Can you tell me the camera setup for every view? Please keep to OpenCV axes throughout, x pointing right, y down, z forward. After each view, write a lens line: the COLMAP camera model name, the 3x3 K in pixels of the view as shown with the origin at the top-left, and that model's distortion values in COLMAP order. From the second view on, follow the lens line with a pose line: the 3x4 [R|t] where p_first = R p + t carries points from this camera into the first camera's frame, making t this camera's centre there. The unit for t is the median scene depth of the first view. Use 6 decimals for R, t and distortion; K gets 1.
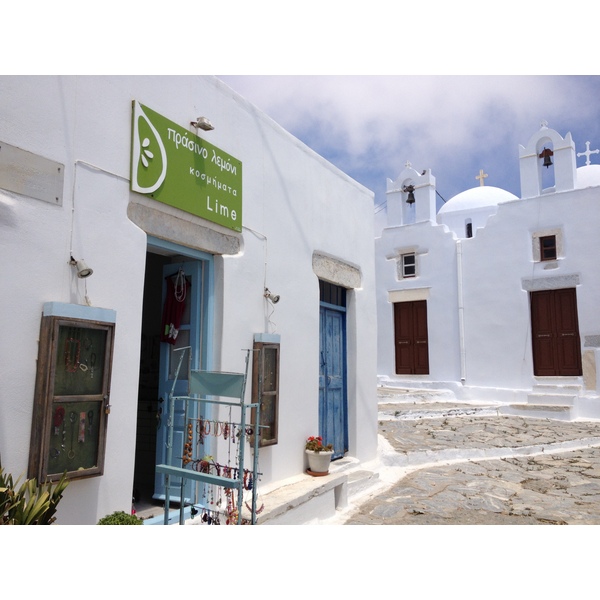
lens RADIAL K [[538.8, 0, 299.3], [0, 538.8, 306.4], [0, 0, 1]] dist [0.066894, -0.140023]
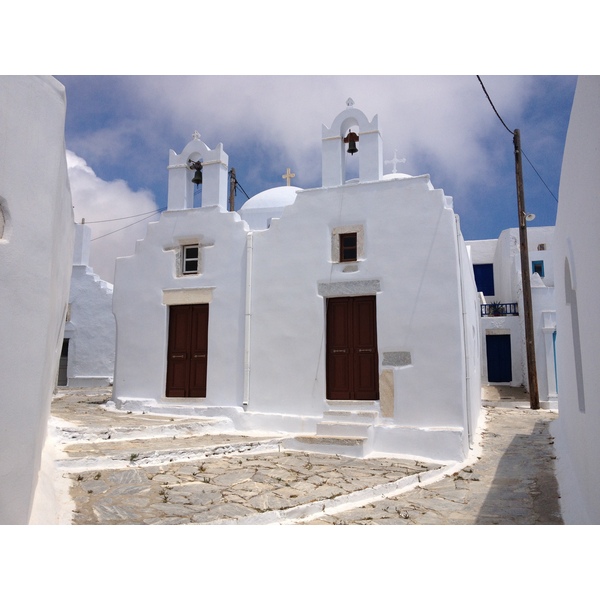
lens RADIAL K [[538.8, 0, 299.3], [0, 538.8, 306.4], [0, 0, 1]] dist [0.066894, -0.140023]
pose [[0.946538, 0.055313, 0.317816, 0.123648], [-0.044523, 0.998162, -0.041122, 0.022108], [-0.319506, 0.024773, 0.947260, 0.230359]]
